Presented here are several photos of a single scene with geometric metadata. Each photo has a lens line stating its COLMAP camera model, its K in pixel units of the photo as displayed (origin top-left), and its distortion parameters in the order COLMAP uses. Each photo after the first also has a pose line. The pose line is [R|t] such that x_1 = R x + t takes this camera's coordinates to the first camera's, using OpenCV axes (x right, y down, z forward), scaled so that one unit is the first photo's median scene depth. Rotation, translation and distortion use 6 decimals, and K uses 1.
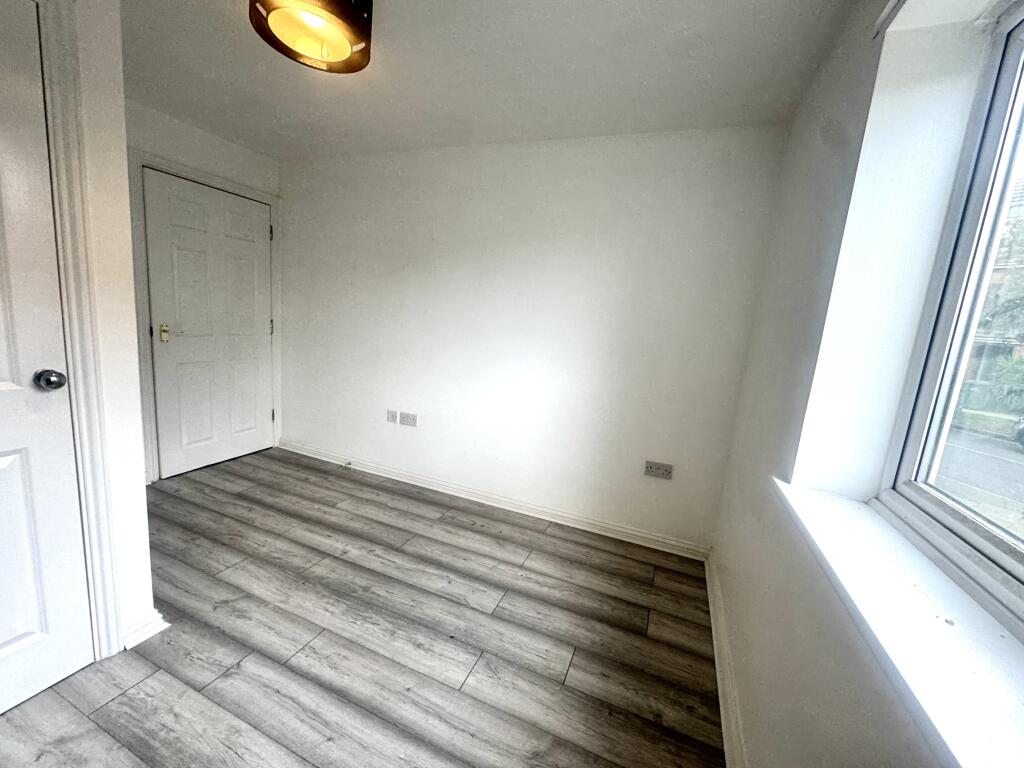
lens RADIAL K [[410.3, 0, 512.4], [0, 410.3, 384.1], [0, 0, 1]] dist [-0.002090, -0.000489]
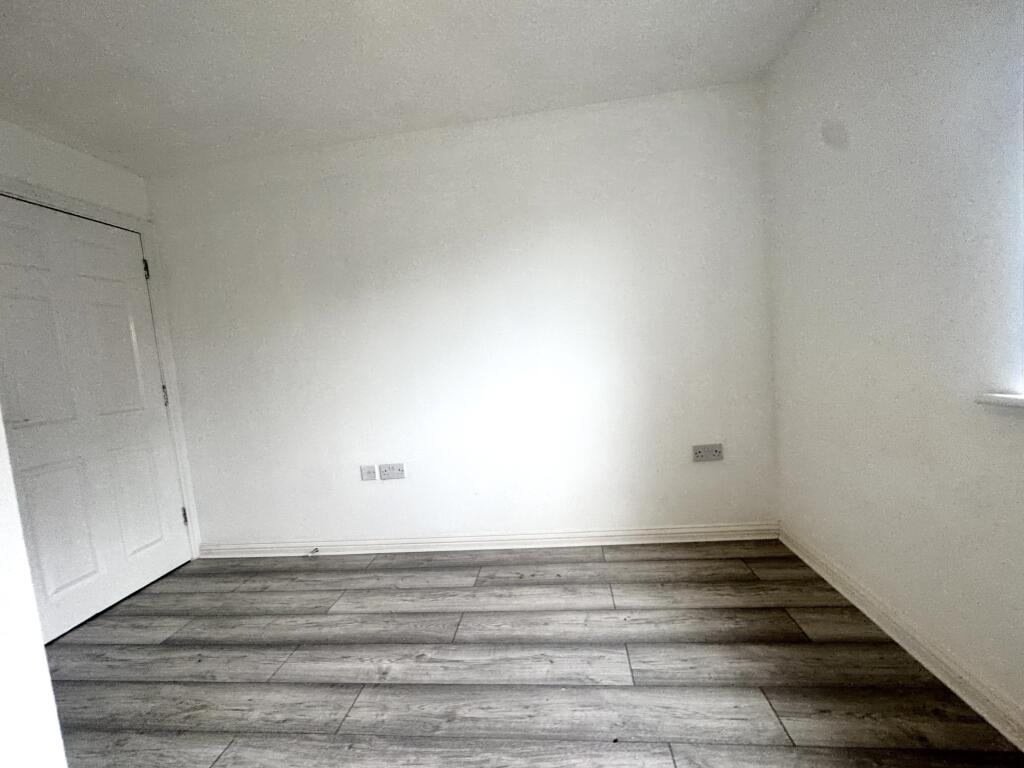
lens RADIAL K [[410.3, 0, 511.7], [0, 410.3, 385.1], [0, 0, 1]] dist [-0.002090, -0.000489]
pose [[0.948919, -0.192368, 0.250095, -0.272254], [0.213445, 0.975122, -0.059813, 0.027979], [-0.232367, 0.110139, 0.966372, 0.227431]]
